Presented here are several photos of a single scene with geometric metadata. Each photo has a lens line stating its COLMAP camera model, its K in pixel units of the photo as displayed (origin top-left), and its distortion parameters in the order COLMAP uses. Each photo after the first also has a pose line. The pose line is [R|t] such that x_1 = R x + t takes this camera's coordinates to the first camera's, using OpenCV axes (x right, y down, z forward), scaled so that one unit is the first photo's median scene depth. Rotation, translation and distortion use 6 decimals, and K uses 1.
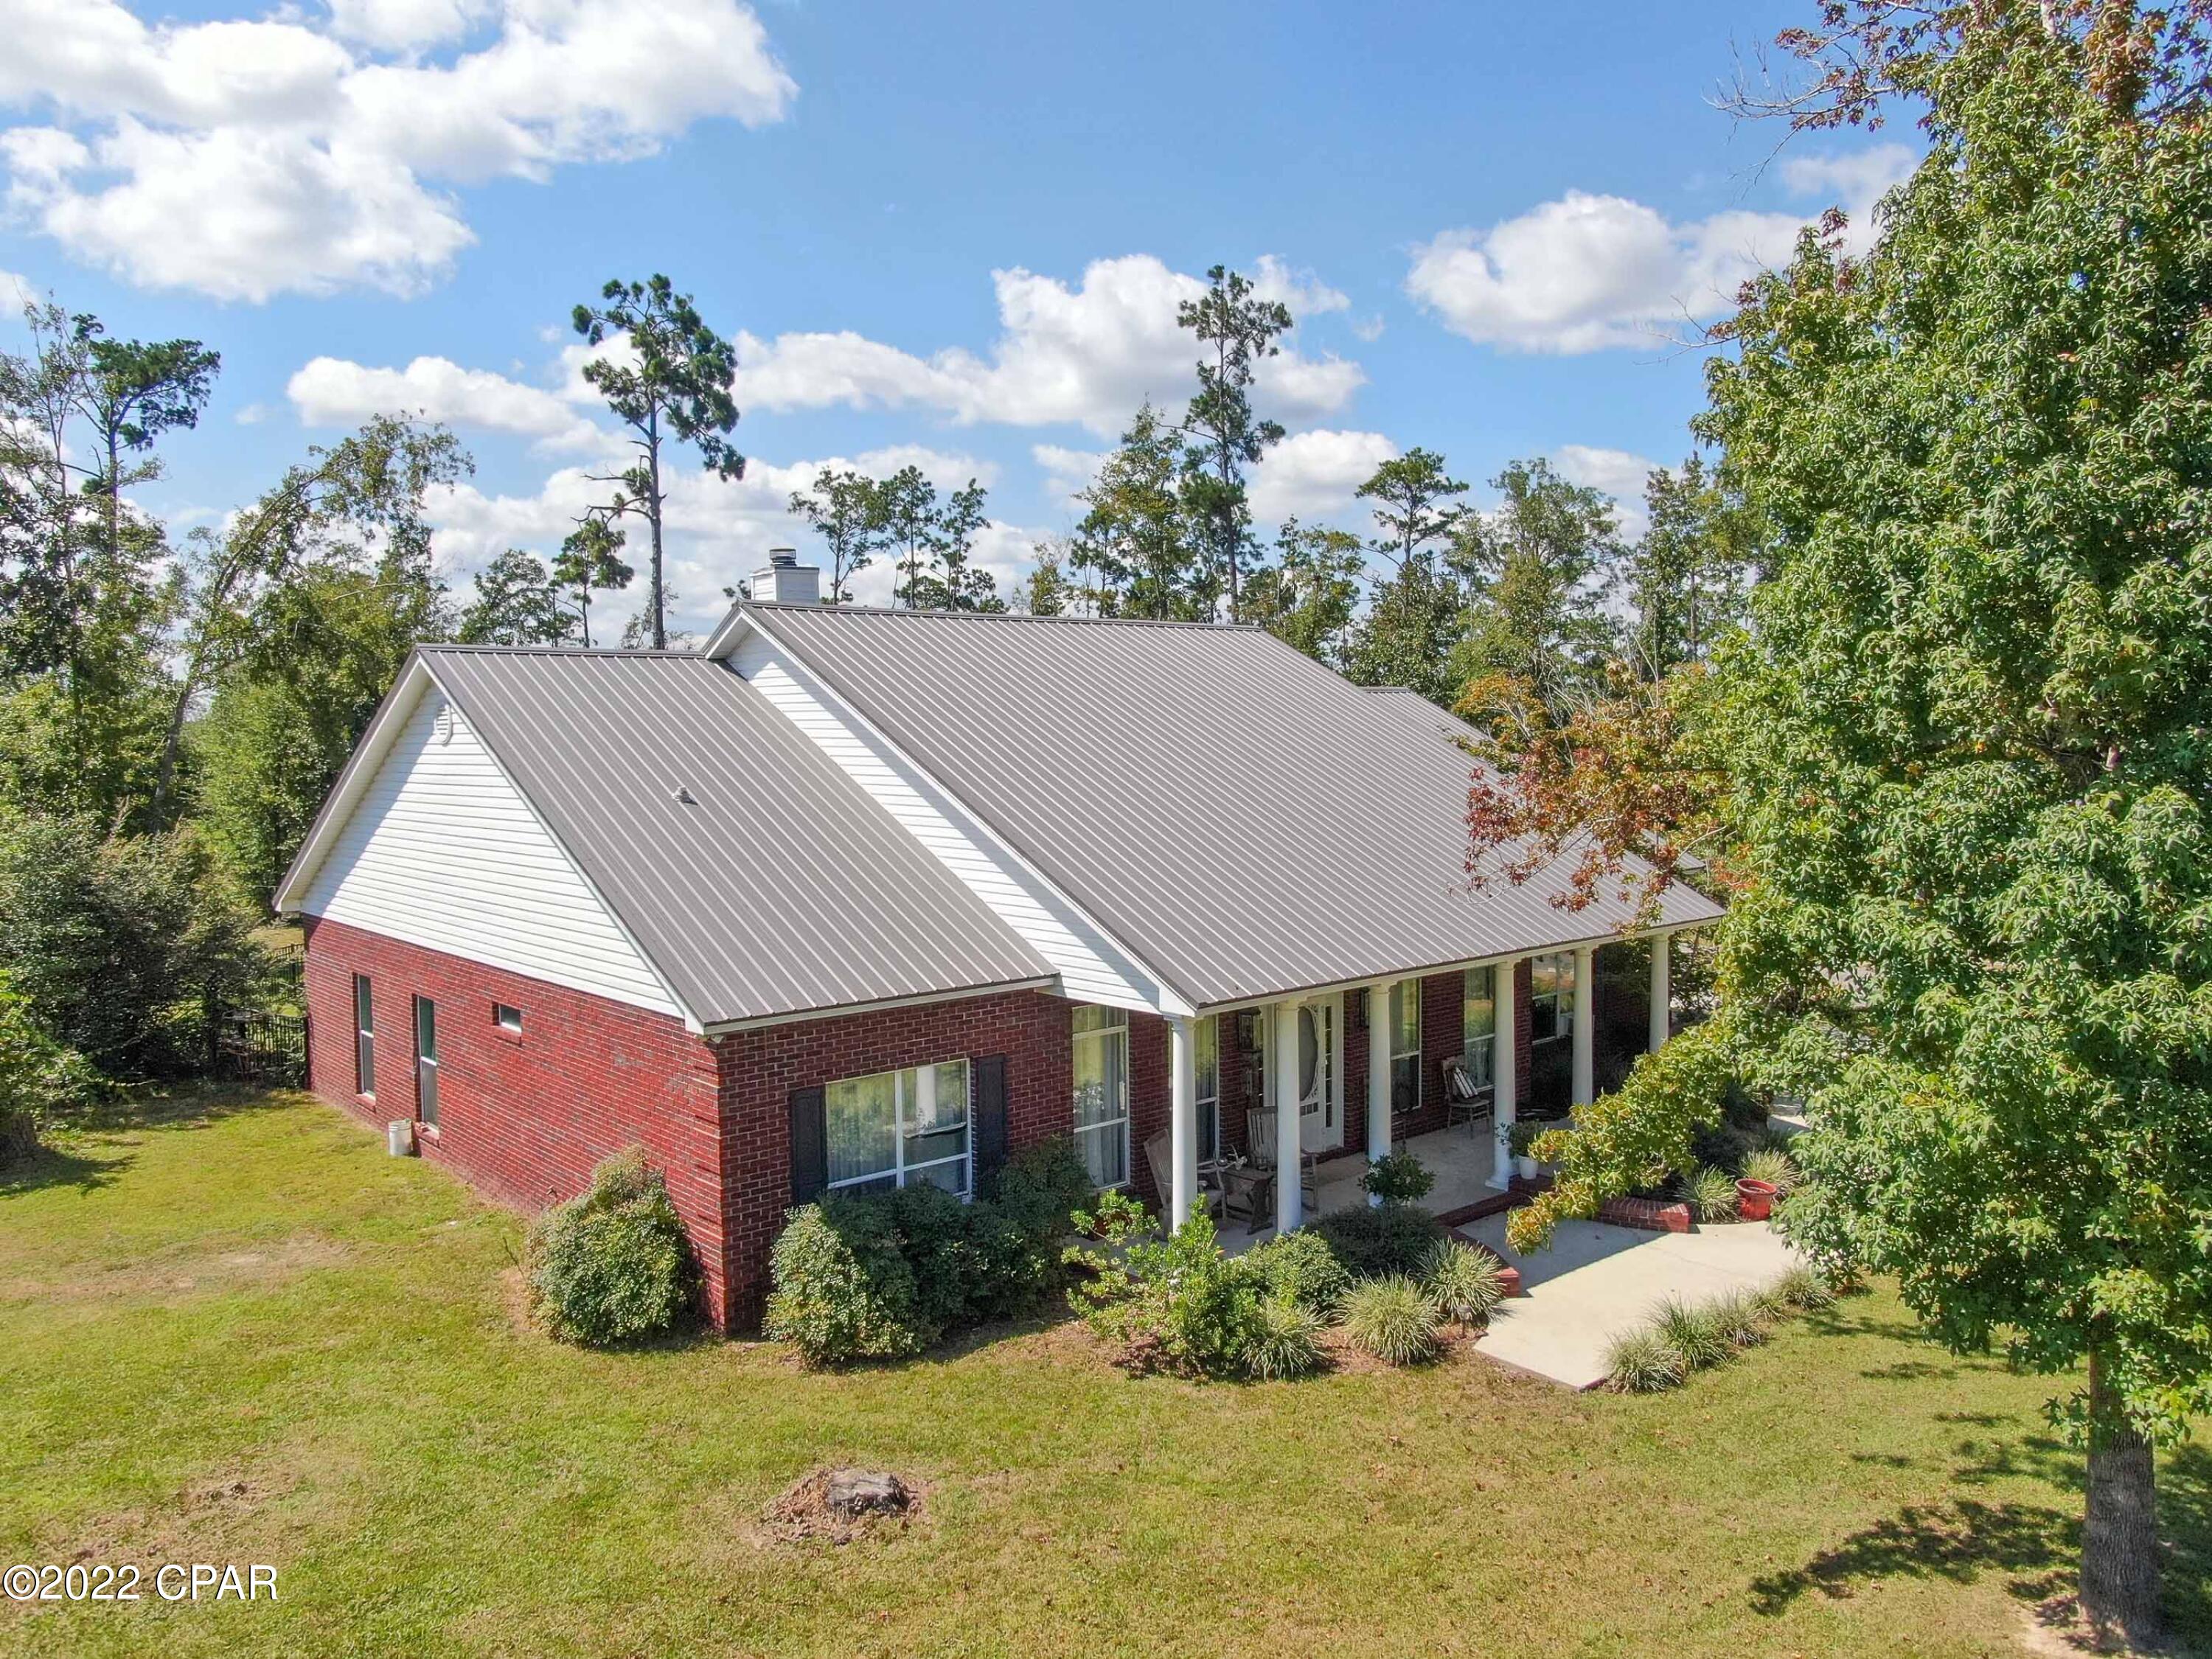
lens RADIAL K [[1582.7, 0, 1108.5], [0, 1582.7, 835.6], [0, 0, 1]] dist [-0.024879, 0.012650]
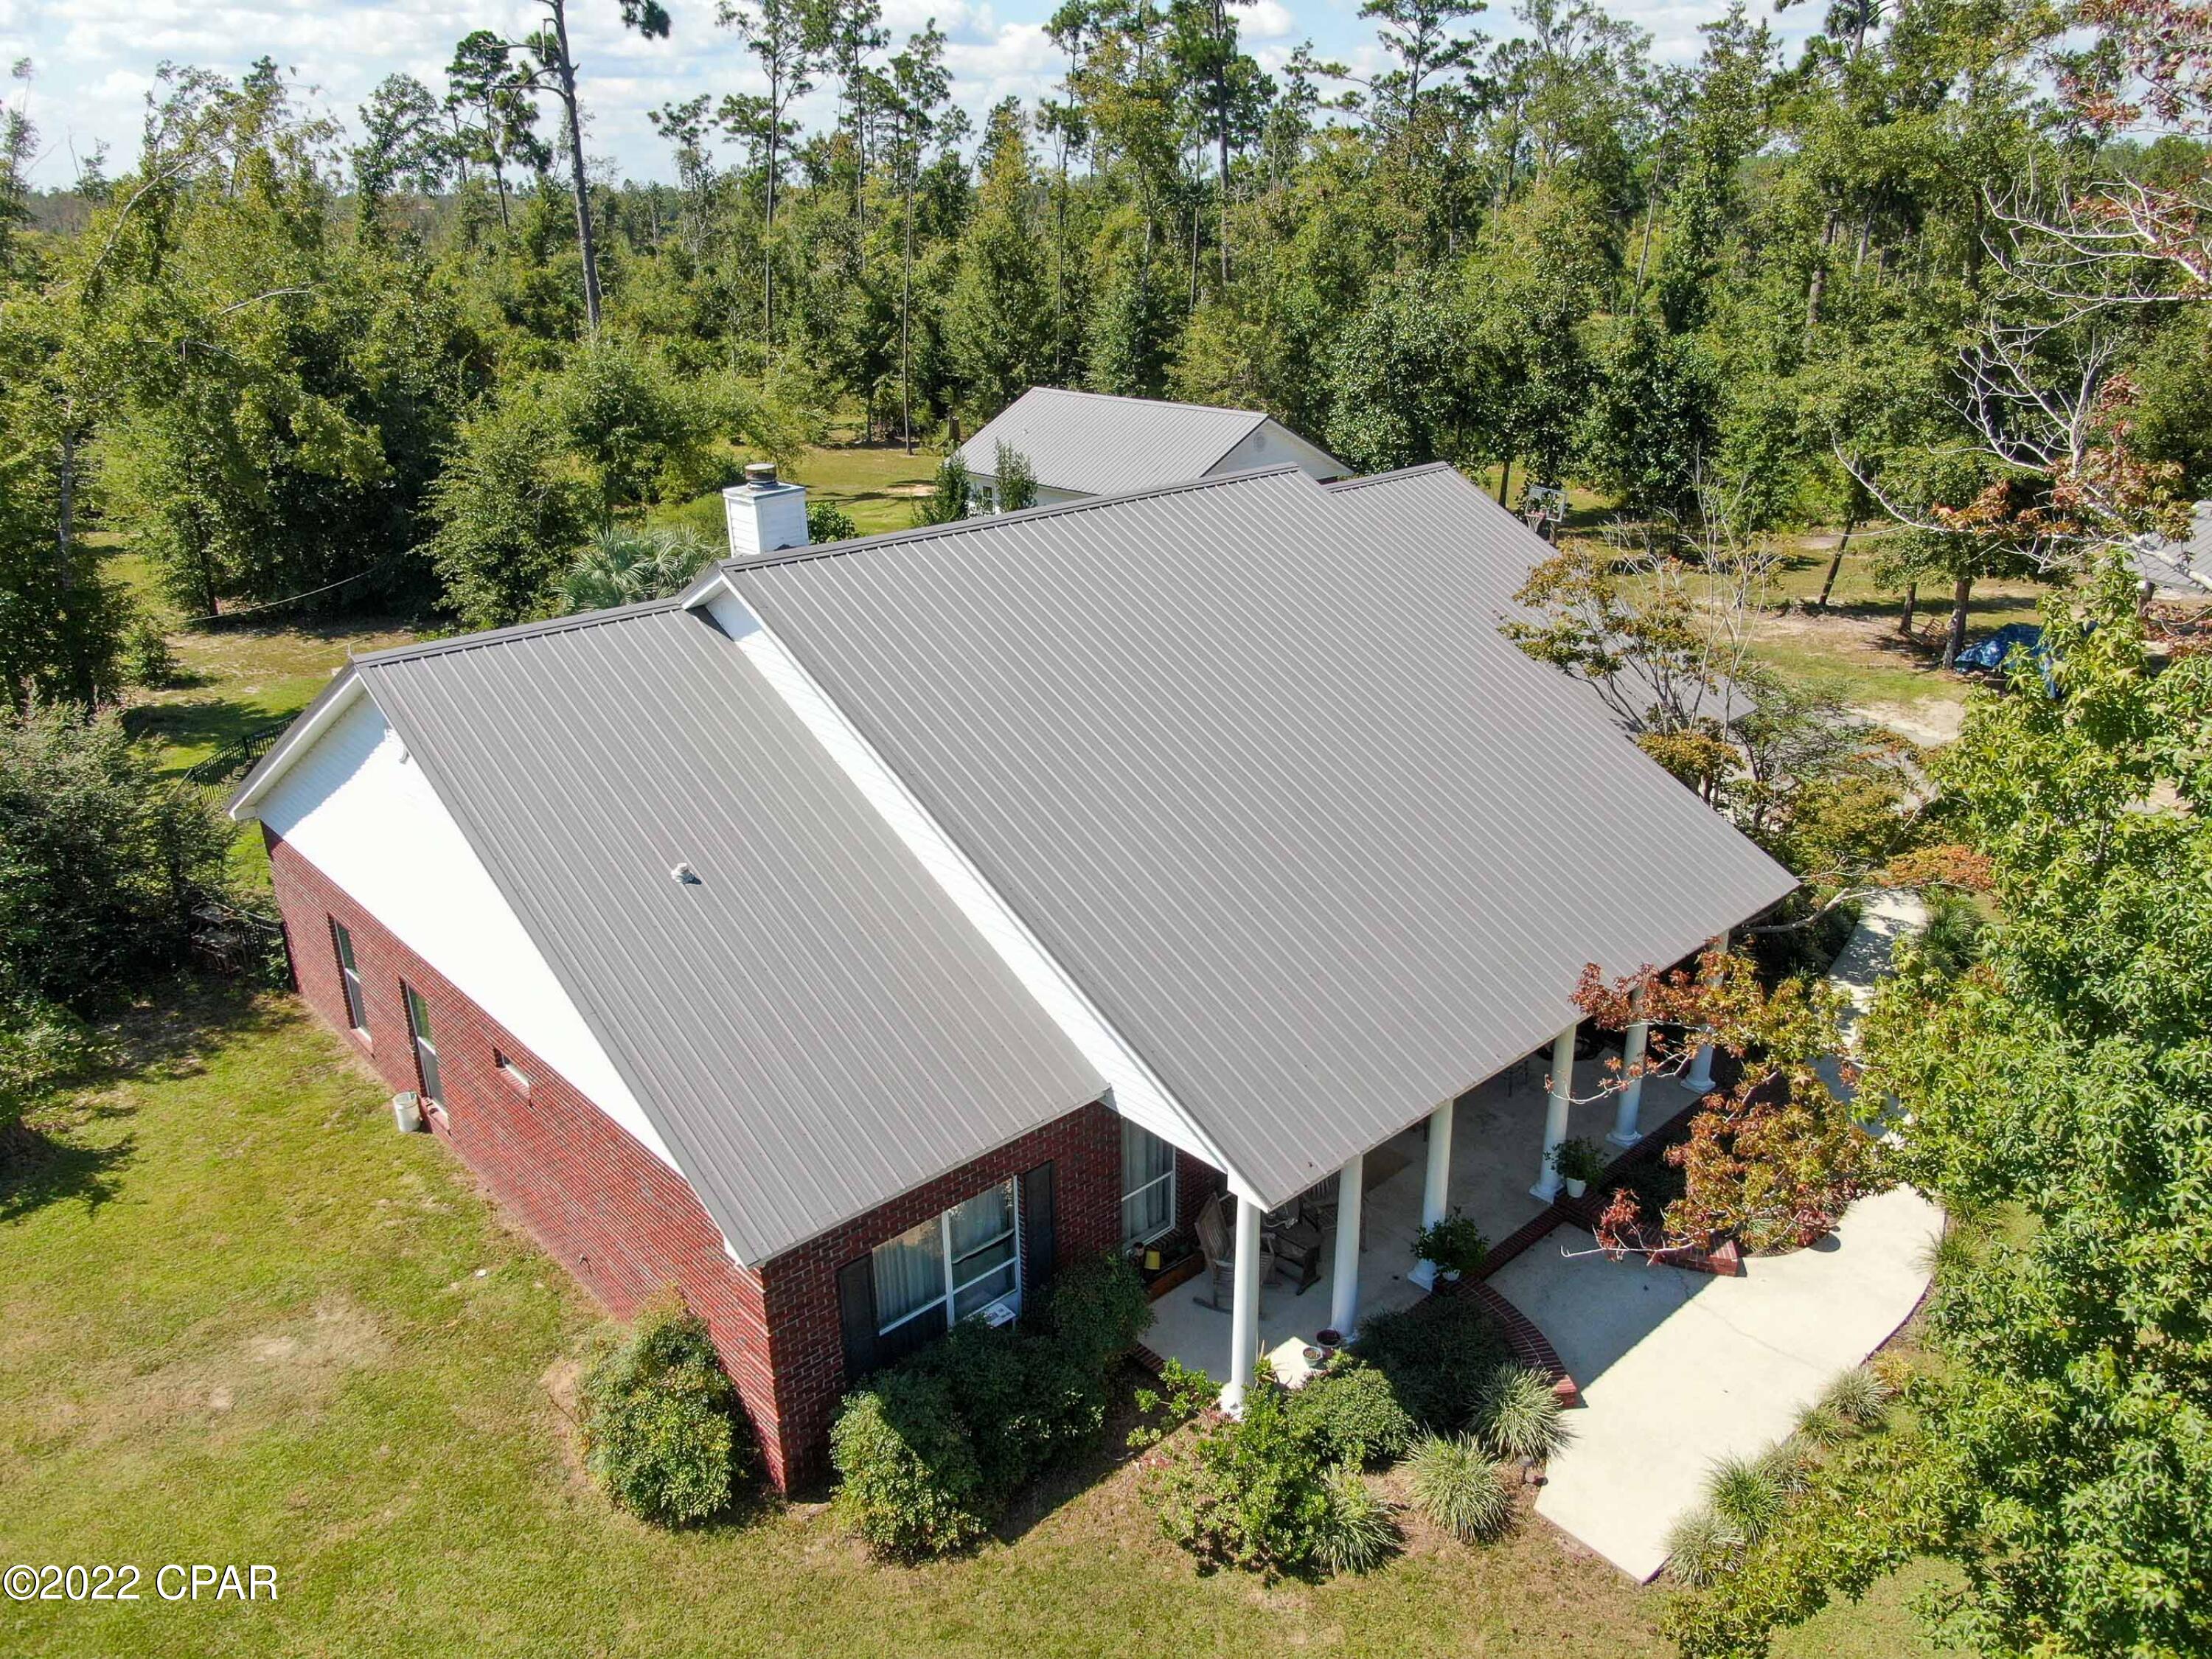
lens RADIAL K [[1582.7, 0, 1108.4], [0, 1582.7, 829.3], [0, 0, 1]] dist [-0.024879, 0.012650]
pose [[0.999676, -0.008625, 0.023942, -0.053831], [0.000750, 0.950385, 0.311075, -0.349050], [-0.025437, -0.310957, 0.950084, 0.160993]]
